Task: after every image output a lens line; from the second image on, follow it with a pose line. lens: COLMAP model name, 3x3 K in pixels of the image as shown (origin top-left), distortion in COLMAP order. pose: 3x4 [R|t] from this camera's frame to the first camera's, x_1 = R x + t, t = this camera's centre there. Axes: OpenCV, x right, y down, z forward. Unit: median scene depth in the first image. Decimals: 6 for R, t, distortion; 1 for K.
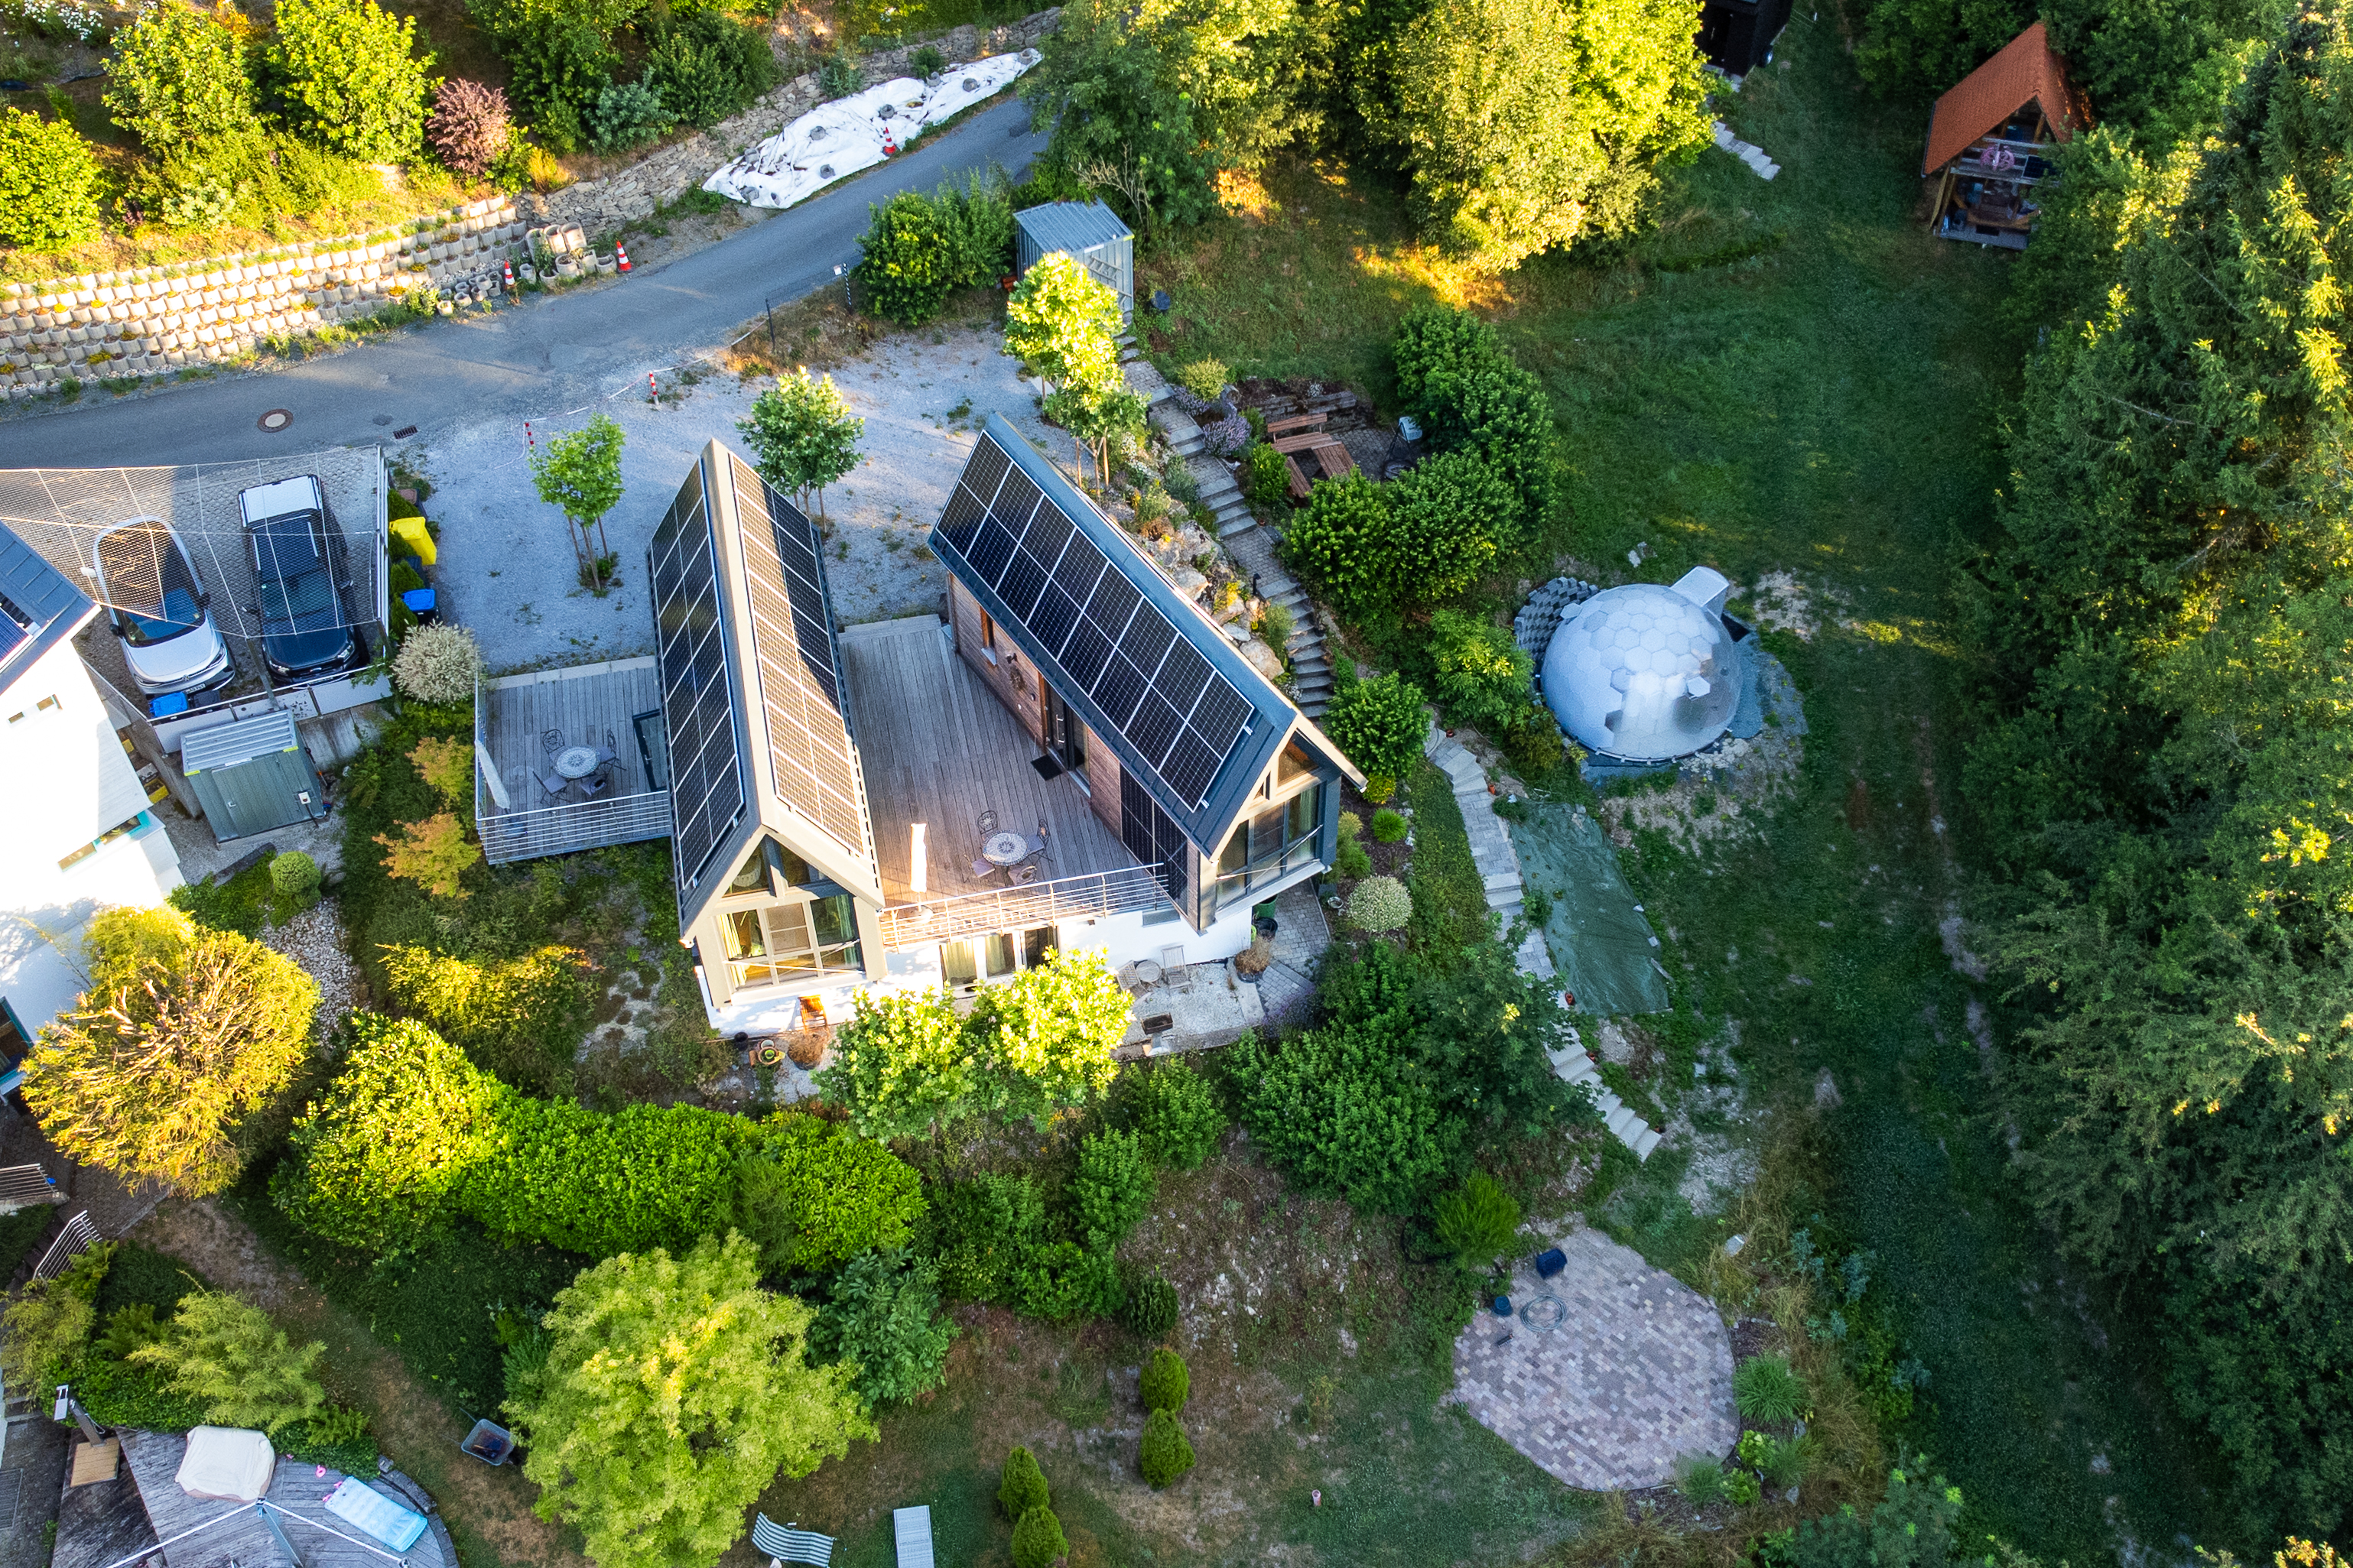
lens RADIAL K [[2270.9, 0, 1176.8], [0, 2270.9, 772.7], [0, 0, 1]] dist [0.111021, -0.298326]
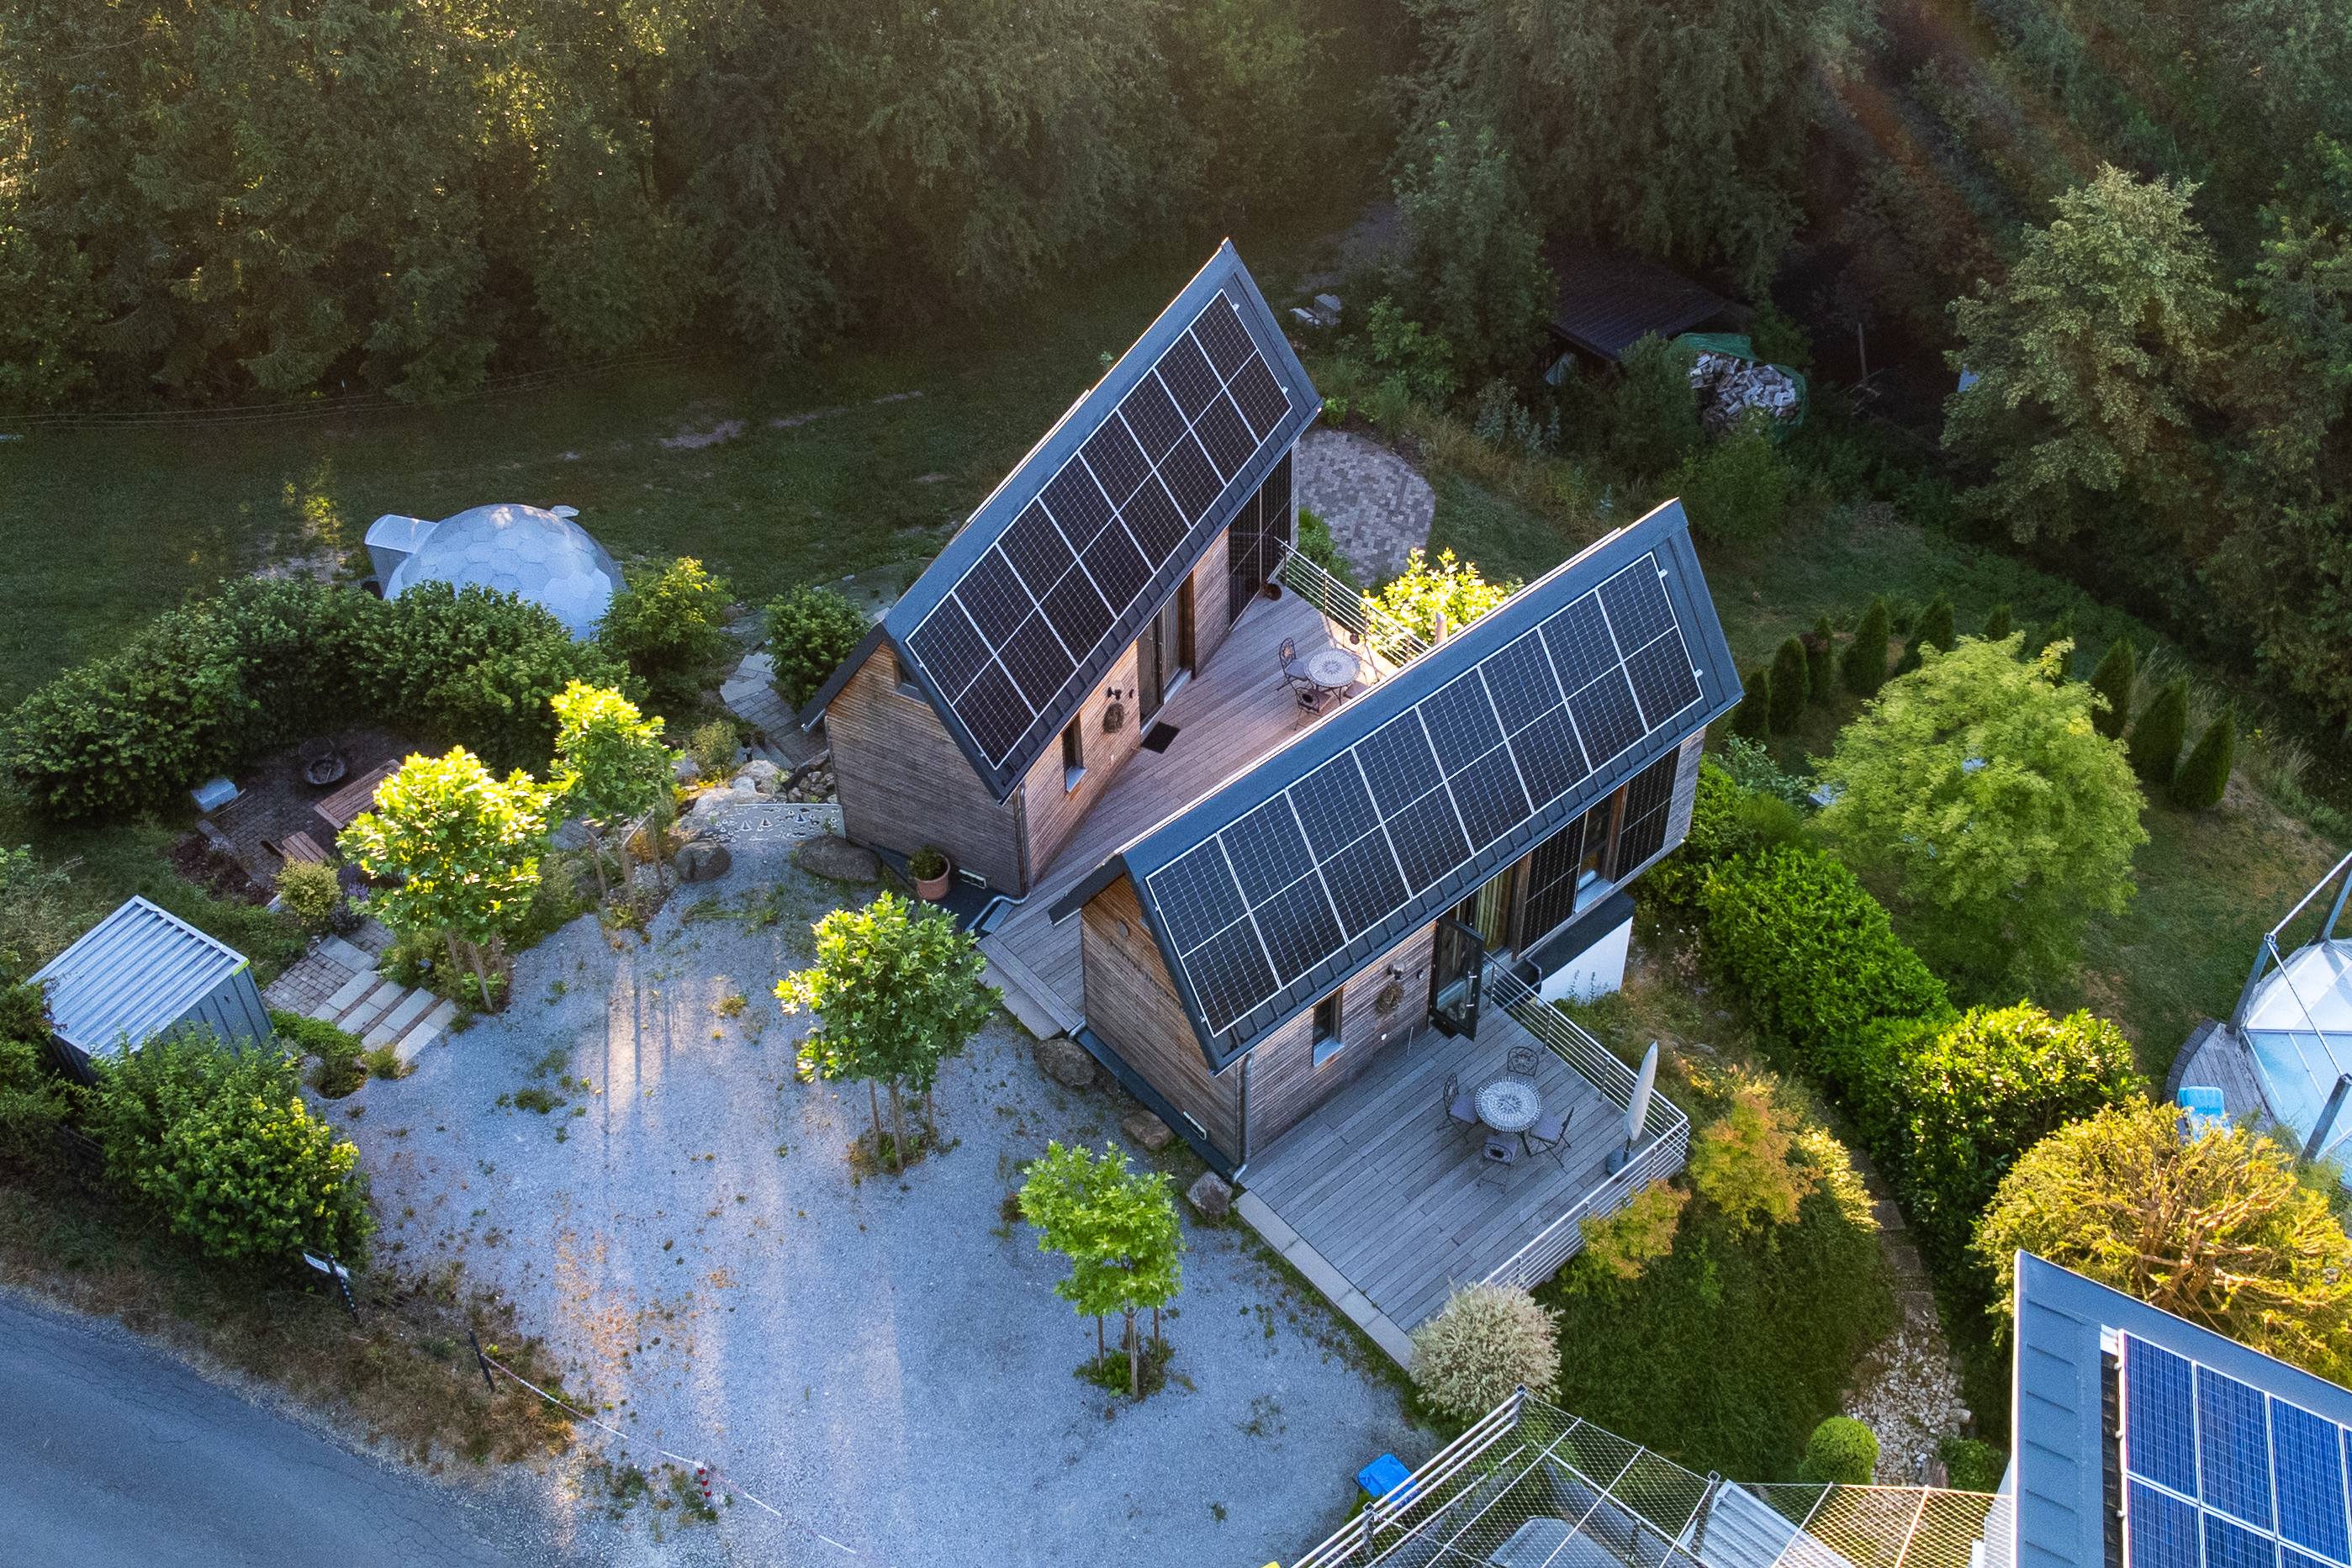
lens RADIAL K [[2500.4, 0, 1210.6], [0, 2500.4, 685.3], [0, 0, 1]] dist [0.072679, -0.024918]
pose [[-0.481870, -0.595497, 0.642794, -0.549807], [0.645877, 0.254358, 0.719823, -0.557037], [-0.592152, 0.762027, 0.262050, 0.664681]]
